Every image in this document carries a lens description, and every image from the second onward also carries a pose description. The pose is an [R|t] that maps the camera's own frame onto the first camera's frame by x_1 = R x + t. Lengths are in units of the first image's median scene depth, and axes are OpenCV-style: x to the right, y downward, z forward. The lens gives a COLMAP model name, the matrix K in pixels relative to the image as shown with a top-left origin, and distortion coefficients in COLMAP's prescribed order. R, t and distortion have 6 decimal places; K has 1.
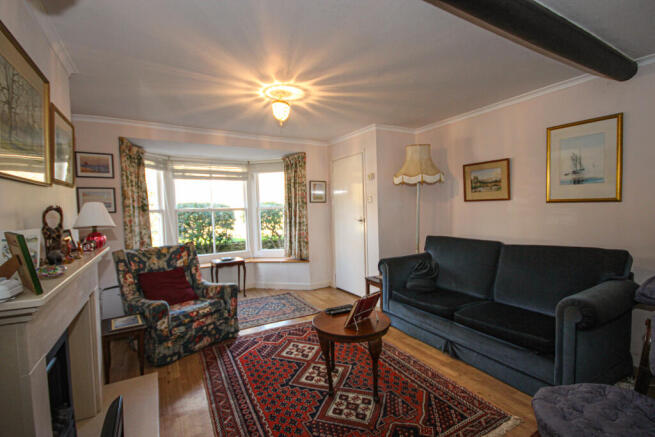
lens RADIAL K [[300.7, 0, 327.2], [0, 300.7, 219.9], [0, 0, 1]] dist [-0.001439, -0.005023]
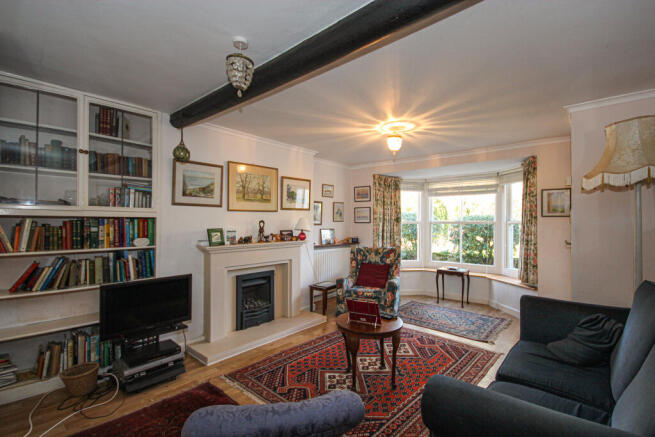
lens RADIAL K [[300.7, 0, 332.6], [0, 300.7, 219.7], [0, 0, 1]] dist [-0.001439, -0.005023]
pose [[0.329219, 0.017751, -0.944087, 0.742219], [-0.047104, 0.998887, 0.002356, -0.036597], [0.943078, 0.043694, 0.329688, 0.307648]]
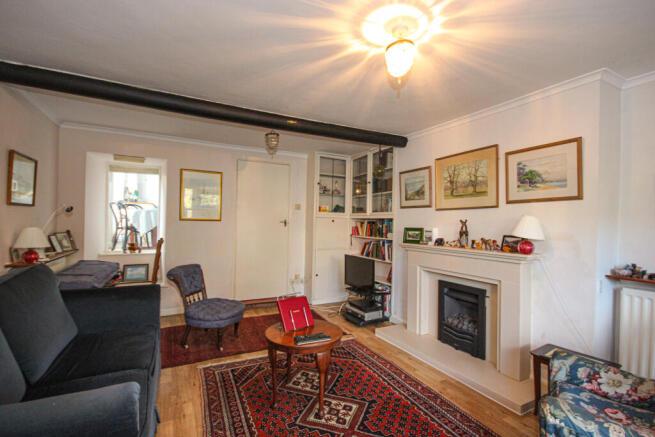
lens RADIAL K [[300.7, 0, 328.2], [0, 300.7, 220.2], [0, 0, 1]] dist [-0.001439, -0.005023]
pose [[-0.999487, 0.004872, 0.031657, -0.021822], [0.005817, 0.999538, 0.029827, -0.047157], [-0.031497, 0.029996, -0.999054, 1.315306]]
